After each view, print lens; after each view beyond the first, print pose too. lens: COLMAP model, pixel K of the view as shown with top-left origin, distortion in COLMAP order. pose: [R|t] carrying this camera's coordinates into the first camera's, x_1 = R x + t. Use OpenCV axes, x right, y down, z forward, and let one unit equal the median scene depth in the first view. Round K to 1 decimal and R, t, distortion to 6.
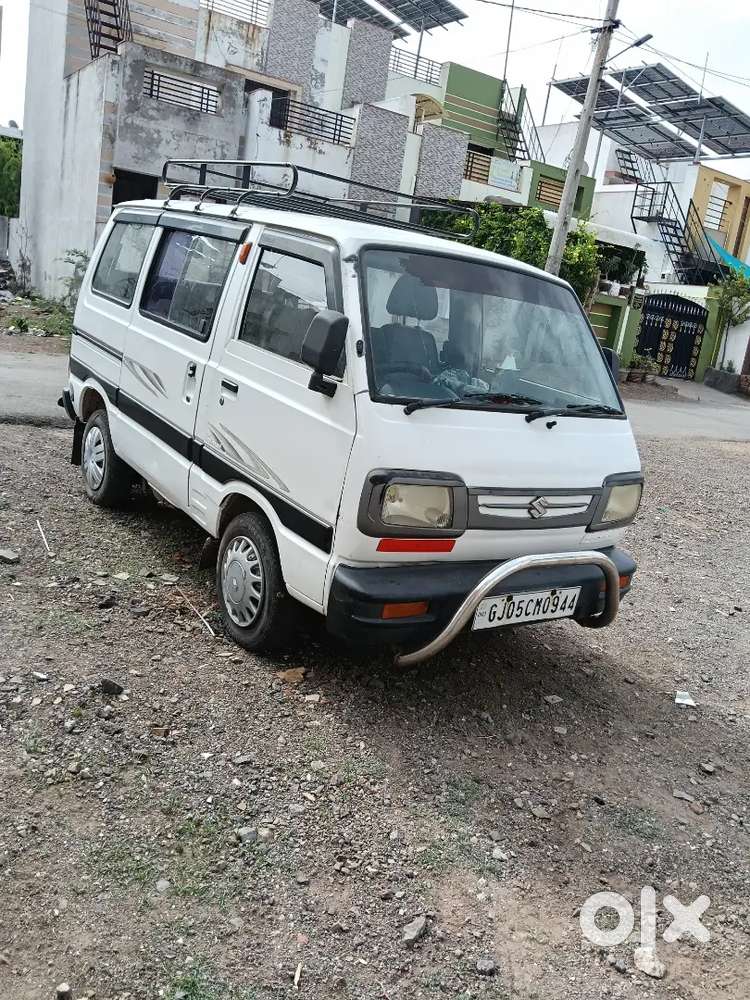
lens RADIAL K [[841.2, 0, 381.8], [0, 841.2, 504.1], [0, 0, 1]] dist [0.020987, -0.058507]
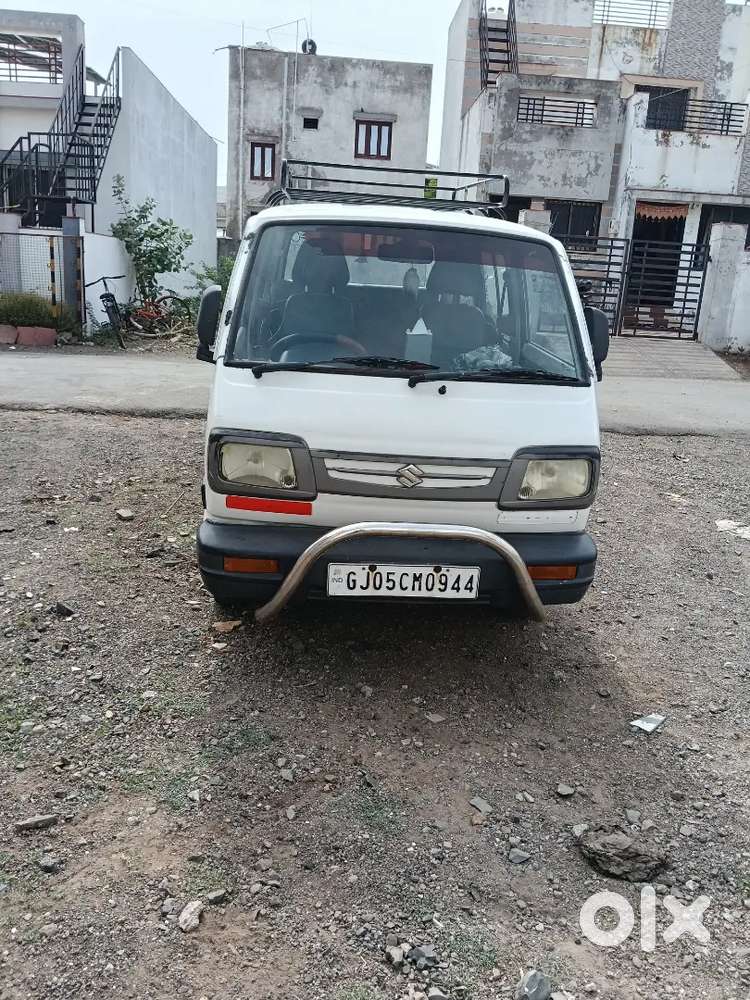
lens RADIAL K [[834.9, 0, 375.7], [0, 834.9, 501.8], [0, 0, 1]] dist [0.028181, -0.071319]
pose [[0.856292, 0.043191, -0.514683, 0.553699], [-0.056682, 0.998337, -0.010525, 0.039434], [0.513373, 0.038186, 0.857316, 0.151444]]
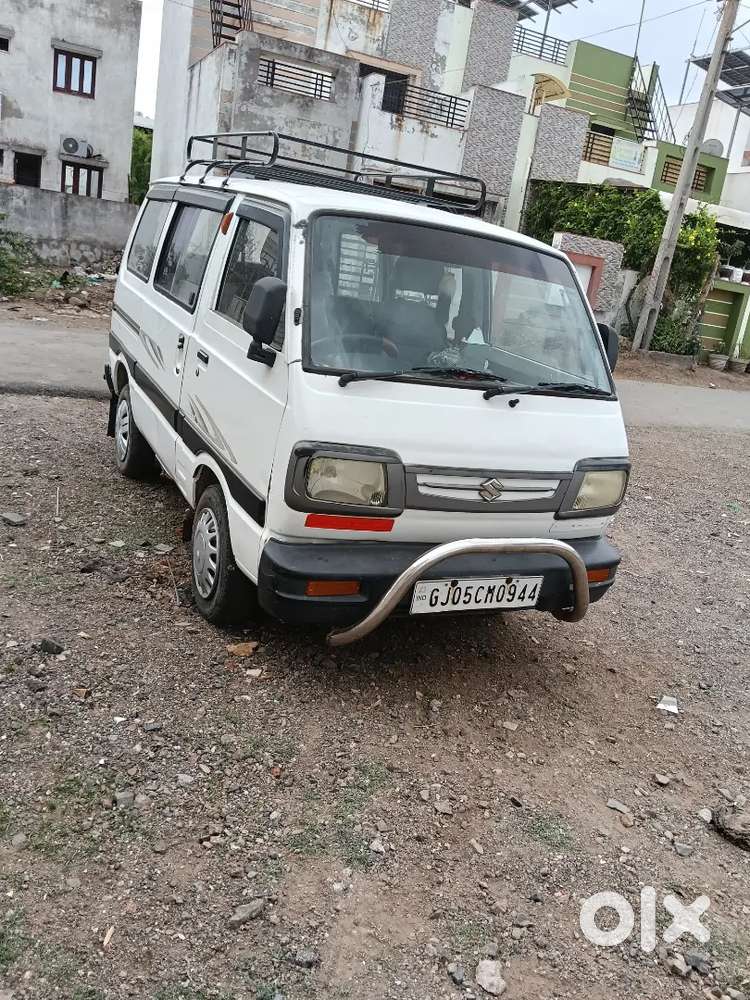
lens RADIAL K [[841.2, 0, 381.8], [0, 841.2, 504.1], [0, 0, 1]] dist [0.020987, -0.058507]
pose [[0.987694, 0.043198, -0.150318, 0.180170], [-0.041325, 0.999025, 0.015562, 0.009312], [0.150843, -0.009159, 0.988515, 0.040278]]
